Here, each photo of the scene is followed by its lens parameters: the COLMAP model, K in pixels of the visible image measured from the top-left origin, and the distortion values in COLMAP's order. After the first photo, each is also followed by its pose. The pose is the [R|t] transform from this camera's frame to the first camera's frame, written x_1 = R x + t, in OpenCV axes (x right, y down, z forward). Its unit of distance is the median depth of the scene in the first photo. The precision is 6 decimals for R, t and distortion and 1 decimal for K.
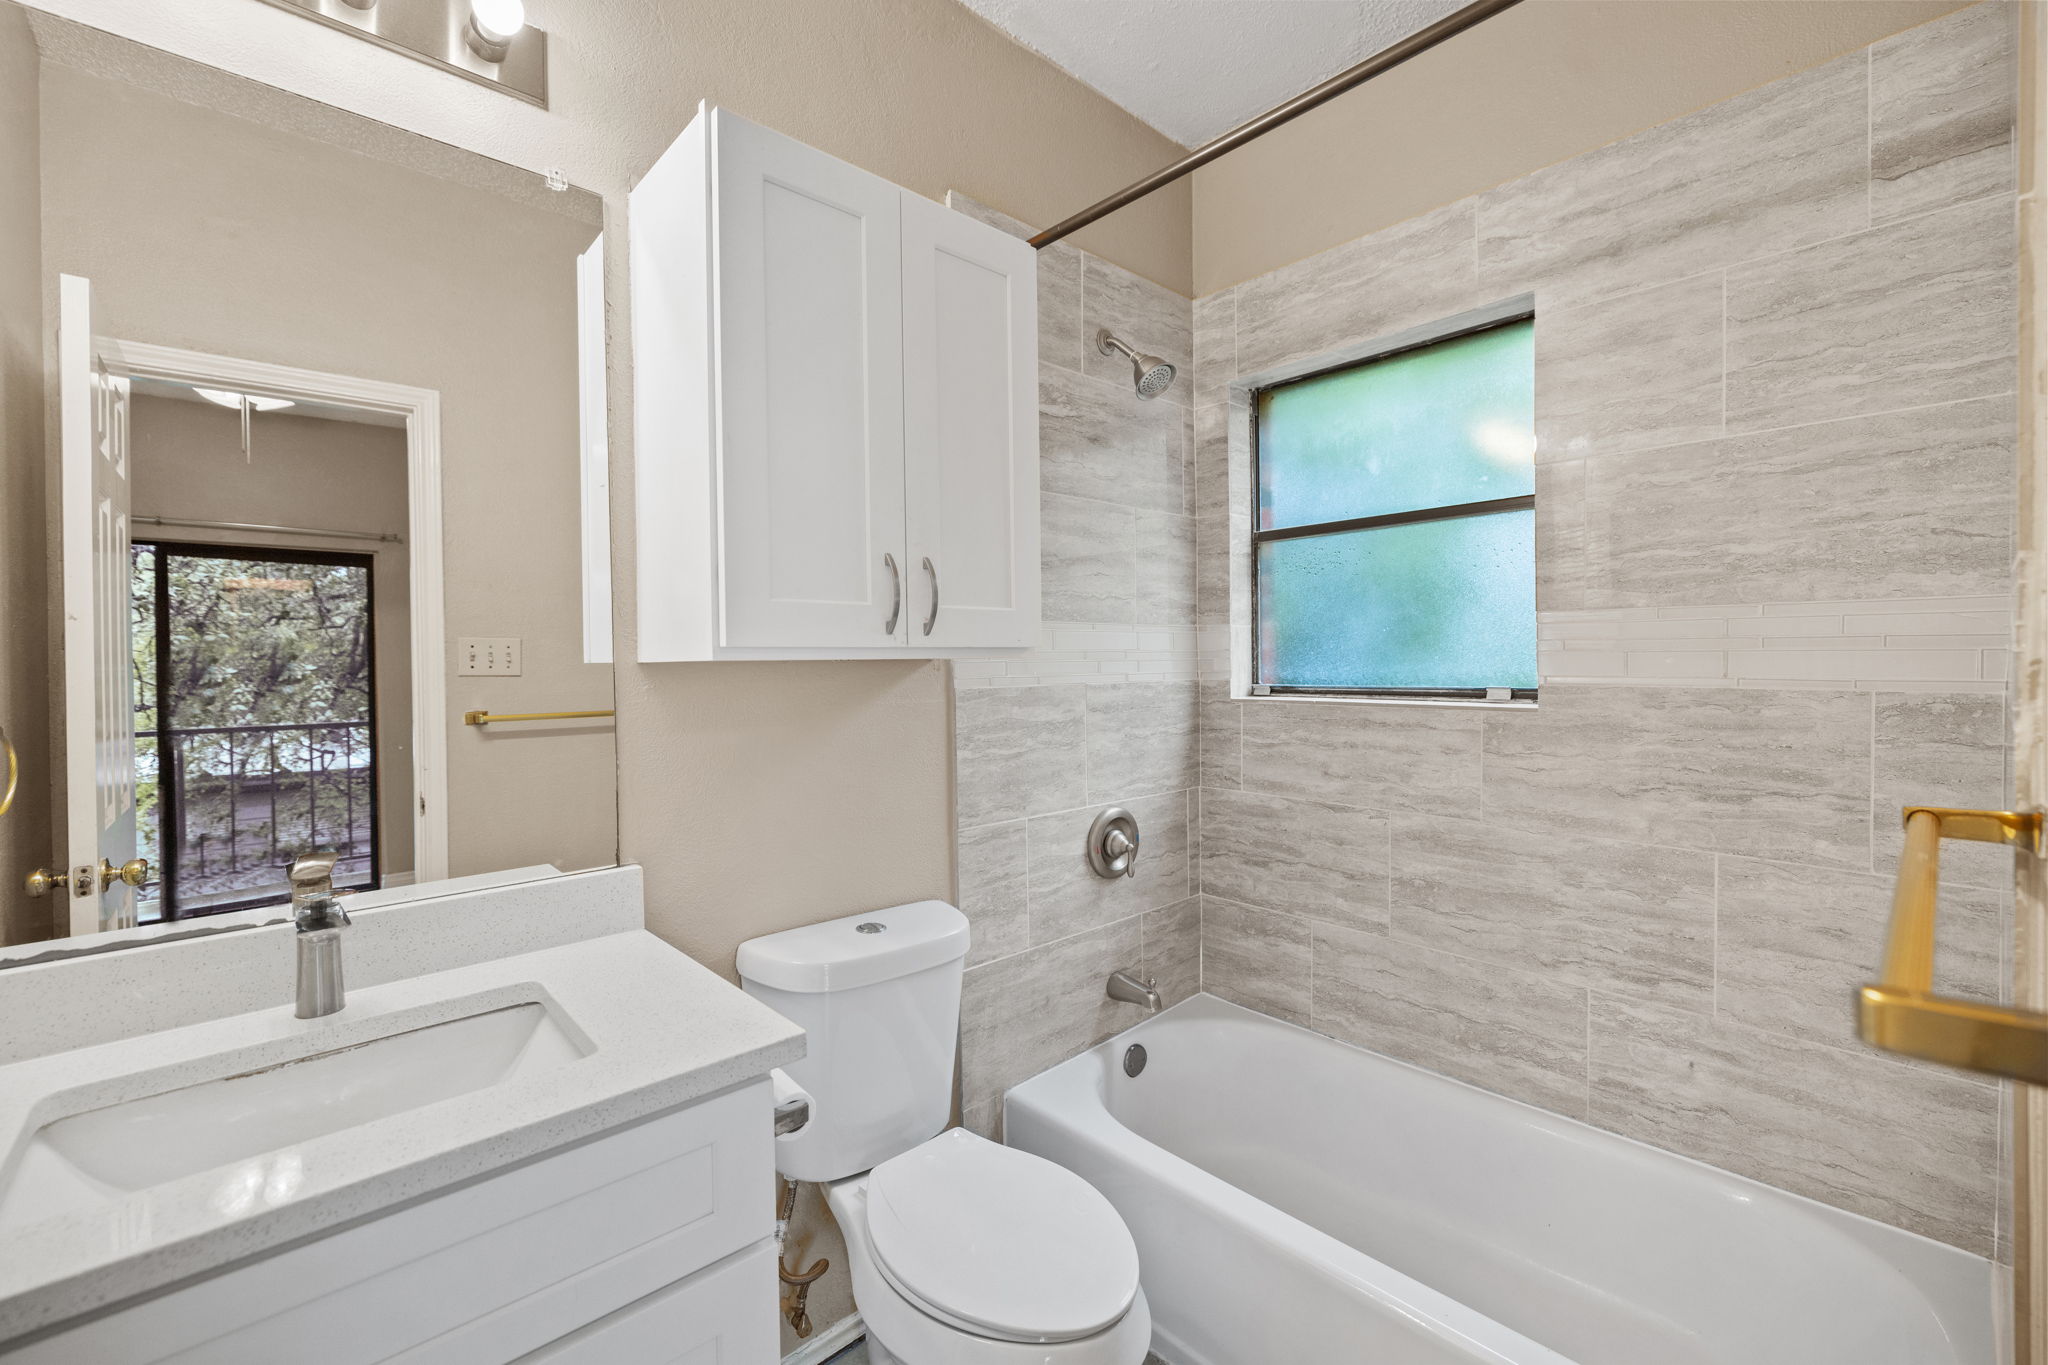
lens RADIAL K [[853.5, 0, 1022.5], [0, 853.5, 673.1], [0, 0, 1]] dist [0.000191, -0.000198]
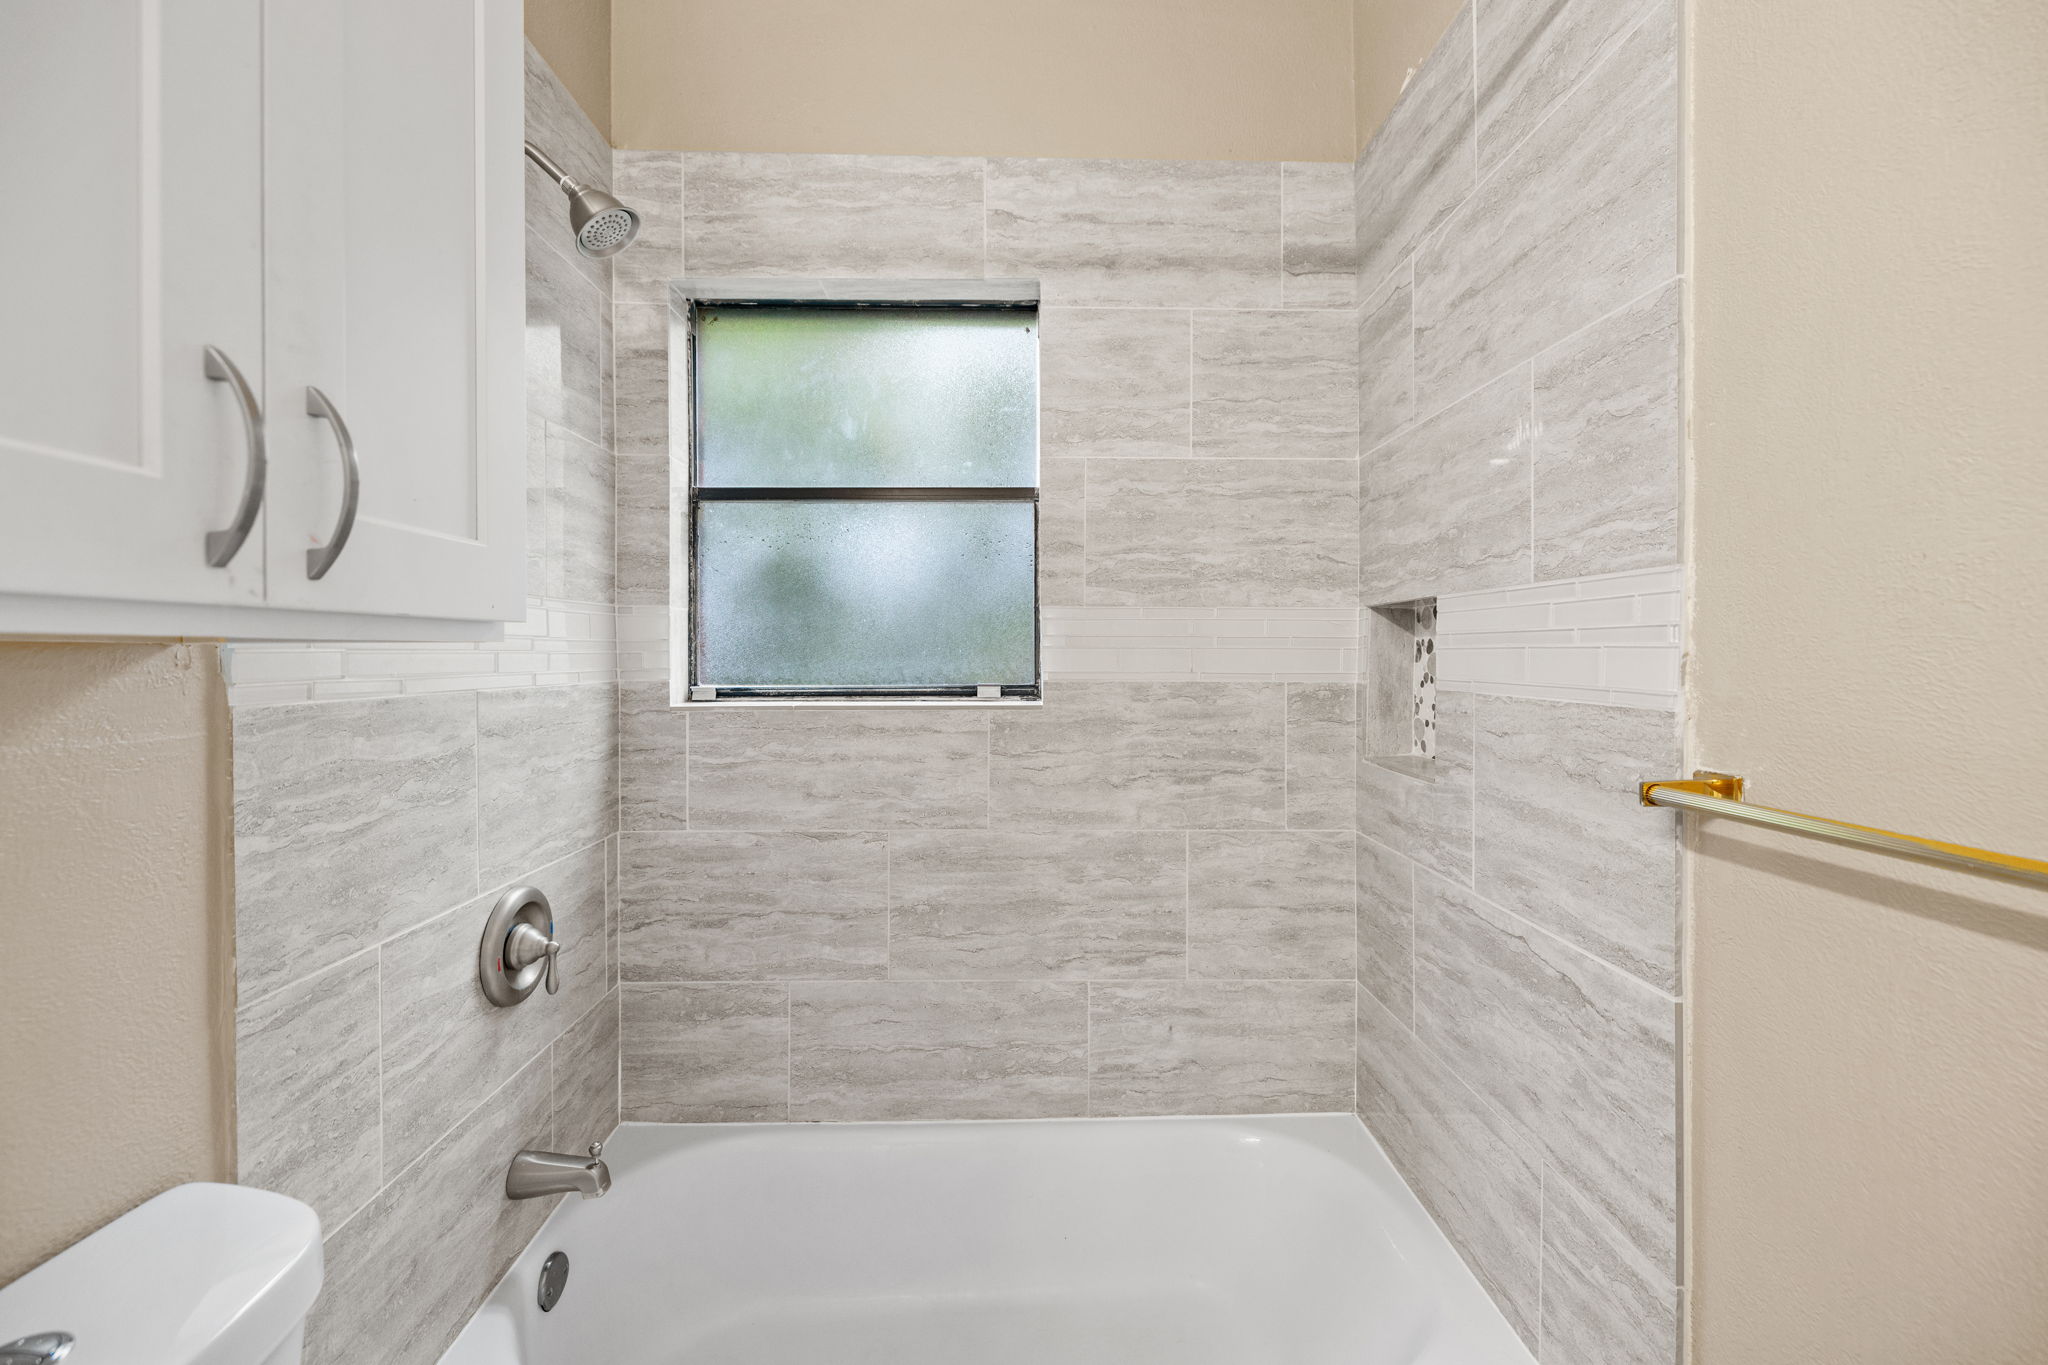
lens RADIAL K [[860.9, 0, 1021.6], [0, 860.9, 654.6], [0, 0, 1]] dist [-0.001058, 0.000374]
pose [[0.655680, 0.008667, 0.754989, -0.135892], [0.007132, 0.999818, -0.017671, 0.000592], [-0.755005, 0.016971, 0.655499, 0.327283]]
